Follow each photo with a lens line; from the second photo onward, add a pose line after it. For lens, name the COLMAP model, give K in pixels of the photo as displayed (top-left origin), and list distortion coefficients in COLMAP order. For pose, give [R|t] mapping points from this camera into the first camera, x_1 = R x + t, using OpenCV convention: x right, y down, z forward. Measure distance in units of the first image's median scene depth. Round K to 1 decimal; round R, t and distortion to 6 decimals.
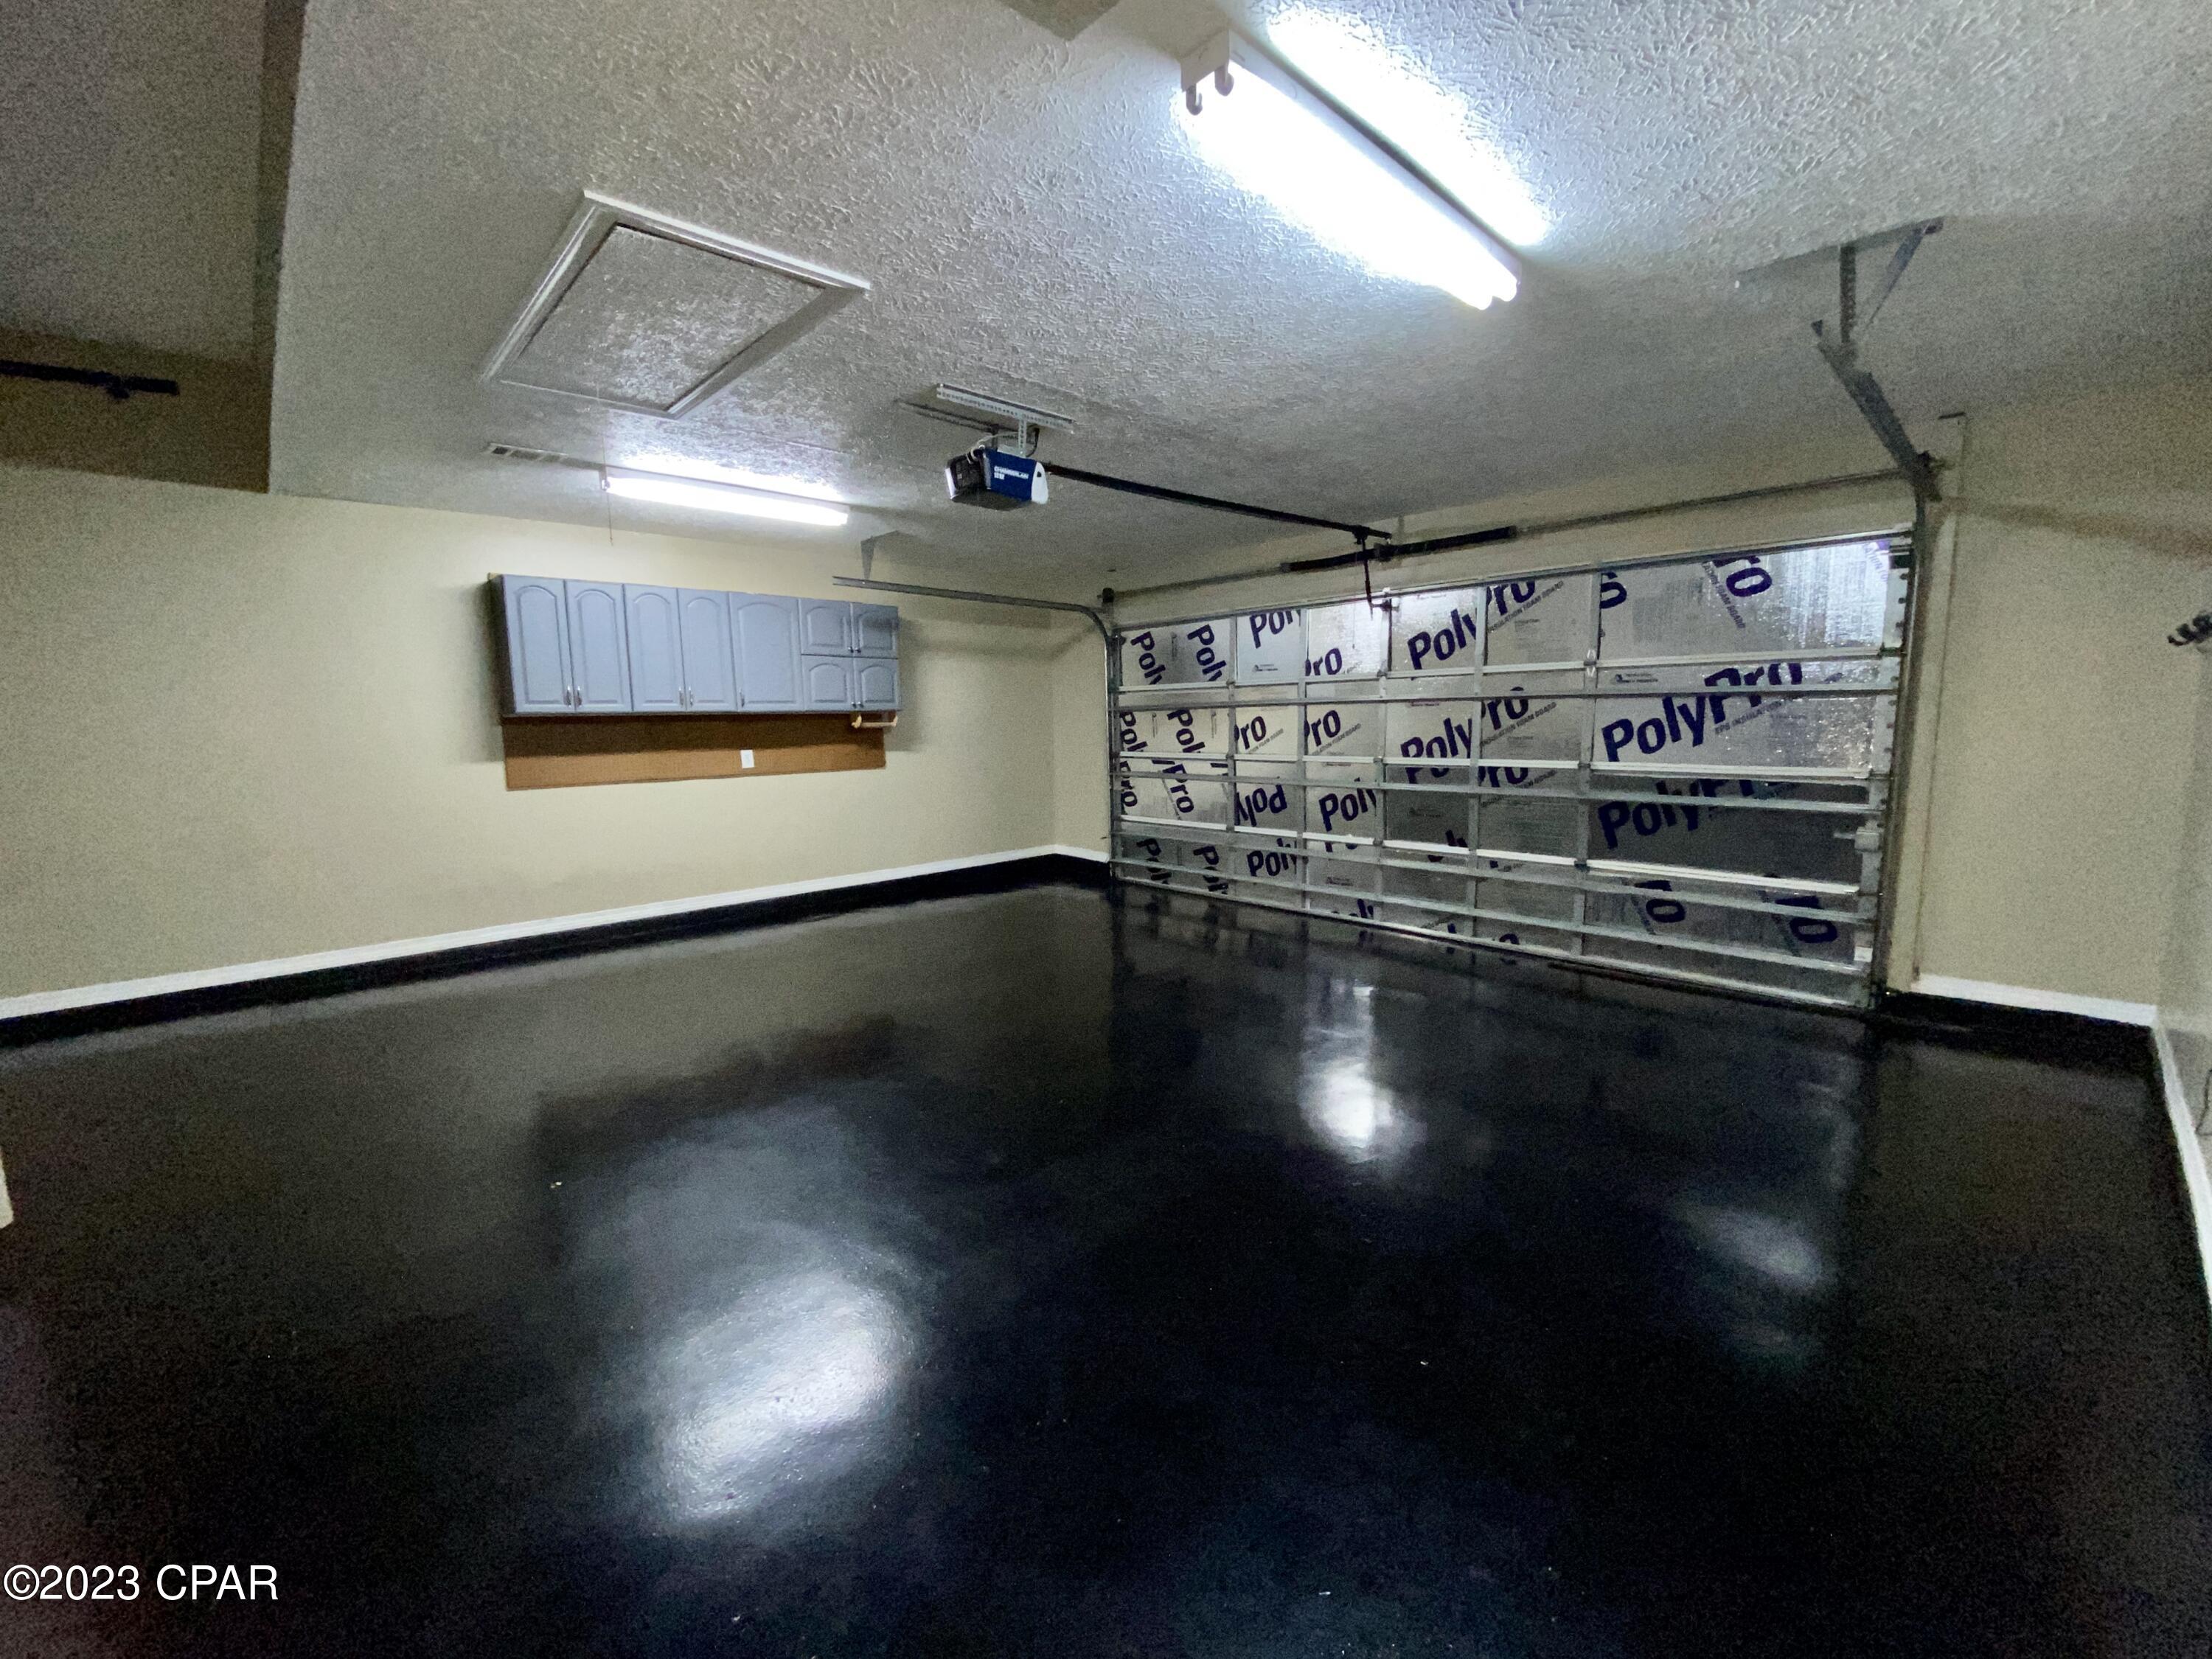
lens RADIAL K [[892.0, 0, 1106.0], [0, 892.0, 829.5], [0, 0, 1]] dist [0.000332, -0.000189]
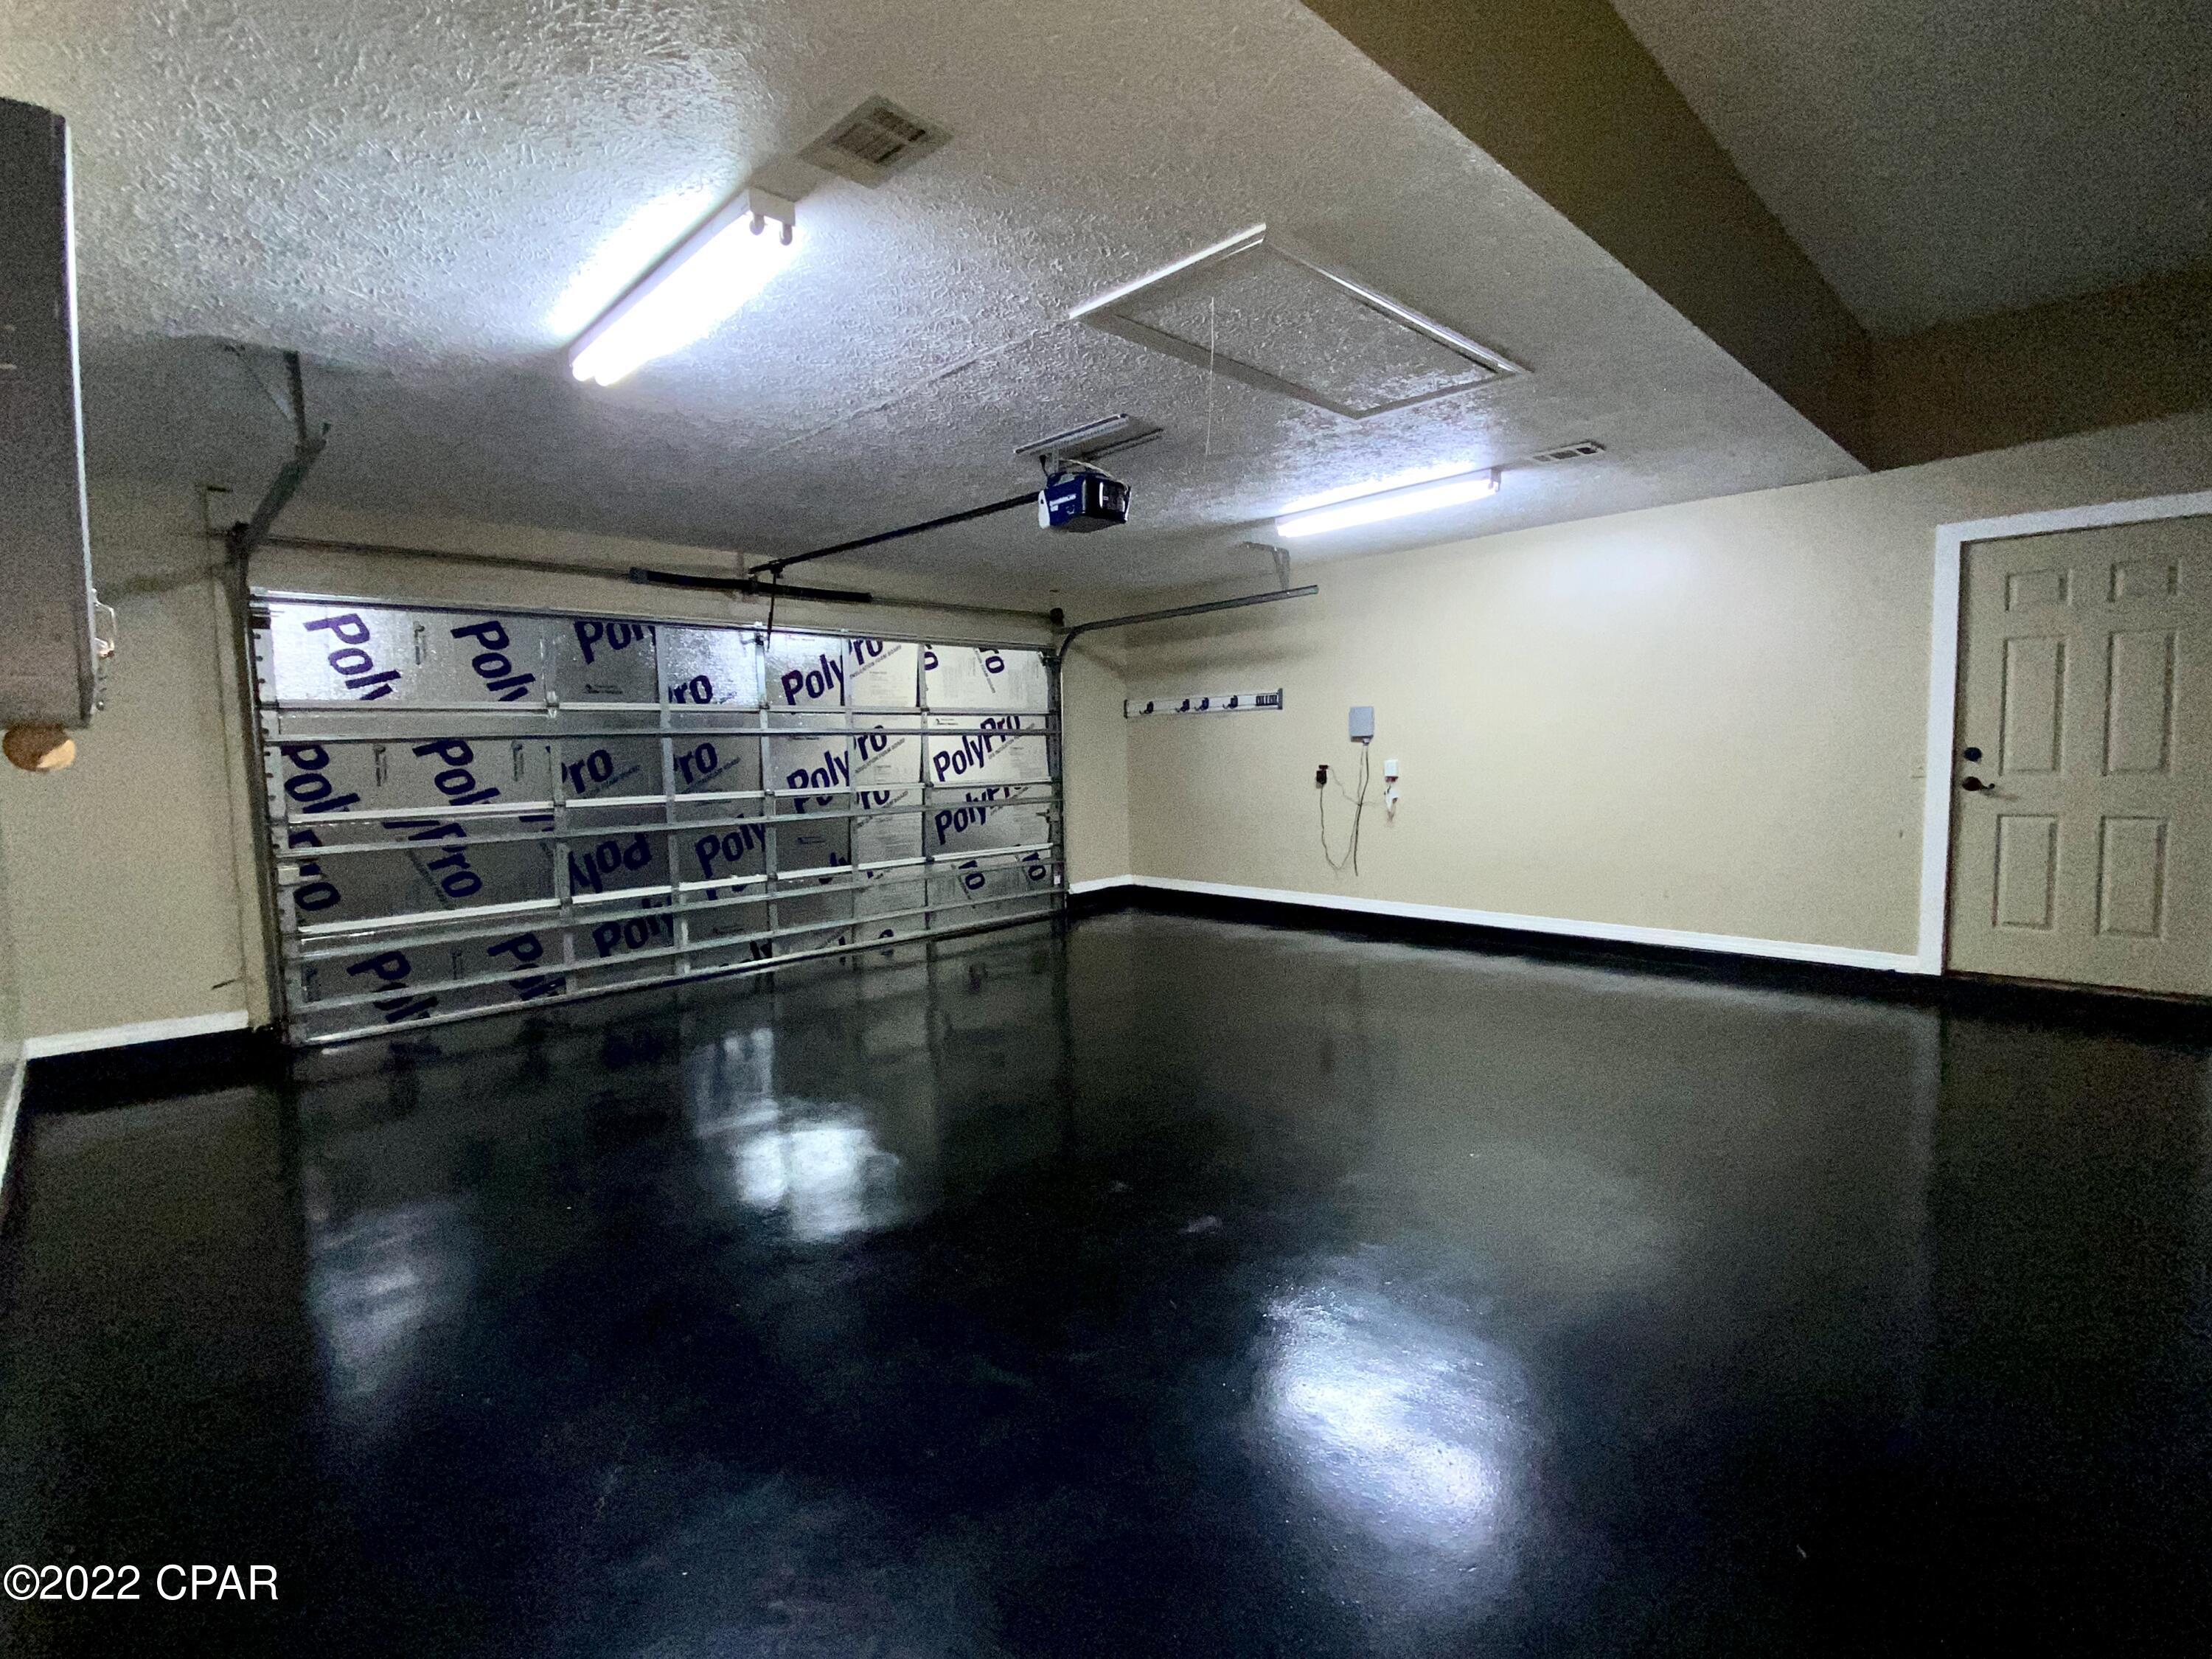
lens RADIAL K [[1016.3, 0, 1106.0], [0, 1016.3, 829.5], [0, 0, 1]] dist [0.064765, -0.000046]
pose [[-0.030600, -0.059394, 0.997766, -0.867877], [0.155221, 0.985840, 0.063444, -0.053760], [-0.987406, 0.156815, -0.020948, 0.677836]]
